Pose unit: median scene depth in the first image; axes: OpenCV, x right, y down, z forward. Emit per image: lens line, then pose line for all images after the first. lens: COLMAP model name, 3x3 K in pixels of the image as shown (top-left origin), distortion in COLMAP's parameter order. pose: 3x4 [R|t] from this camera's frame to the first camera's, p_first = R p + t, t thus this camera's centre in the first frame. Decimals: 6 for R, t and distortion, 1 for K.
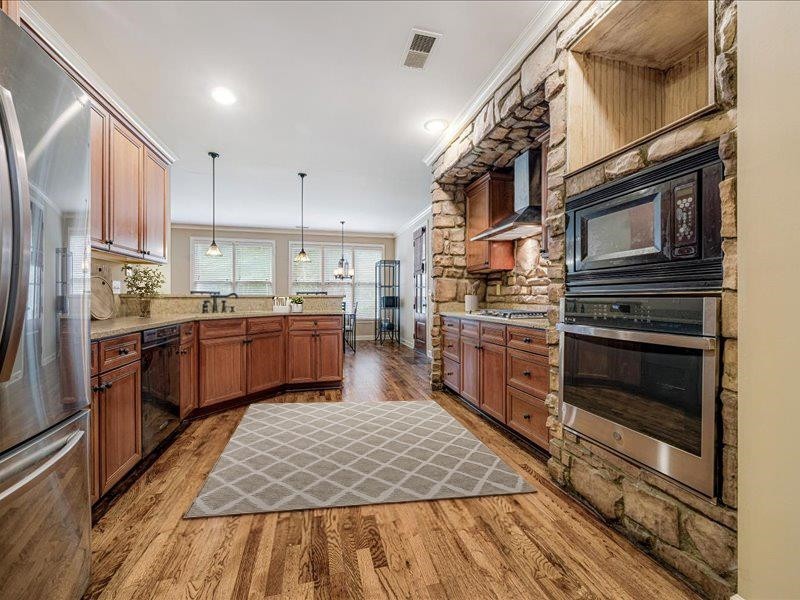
lens RADIAL K [[348.6, 0, 400.0], [0, 348.6, 300.0], [0, 0, 1]] dist [-0.000608, -0.000133]
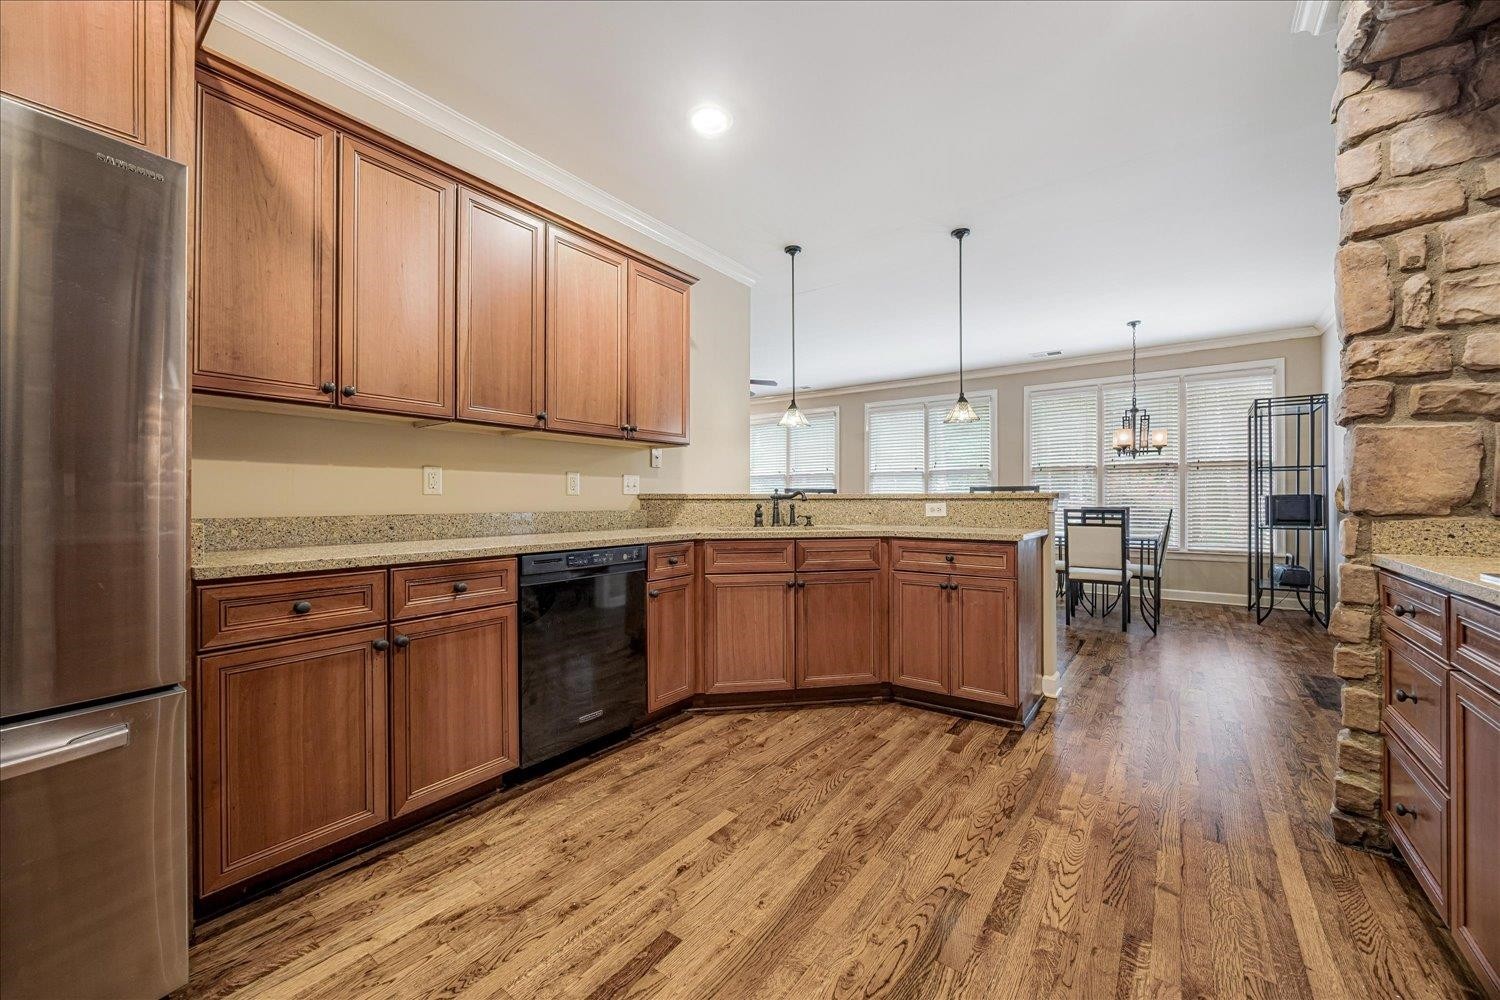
lens RADIAL K [[568.4, 0, 751.2], [0, 568.4, 498.1], [0, 0, 1]] dist [-0.006161, -0.000451]
pose [[0.631139, -0.001661, -0.775668, 0.147114], [-0.003842, 0.999979, -0.005268, -0.003636], [0.775660, 0.006305, 0.631119, 0.368696]]
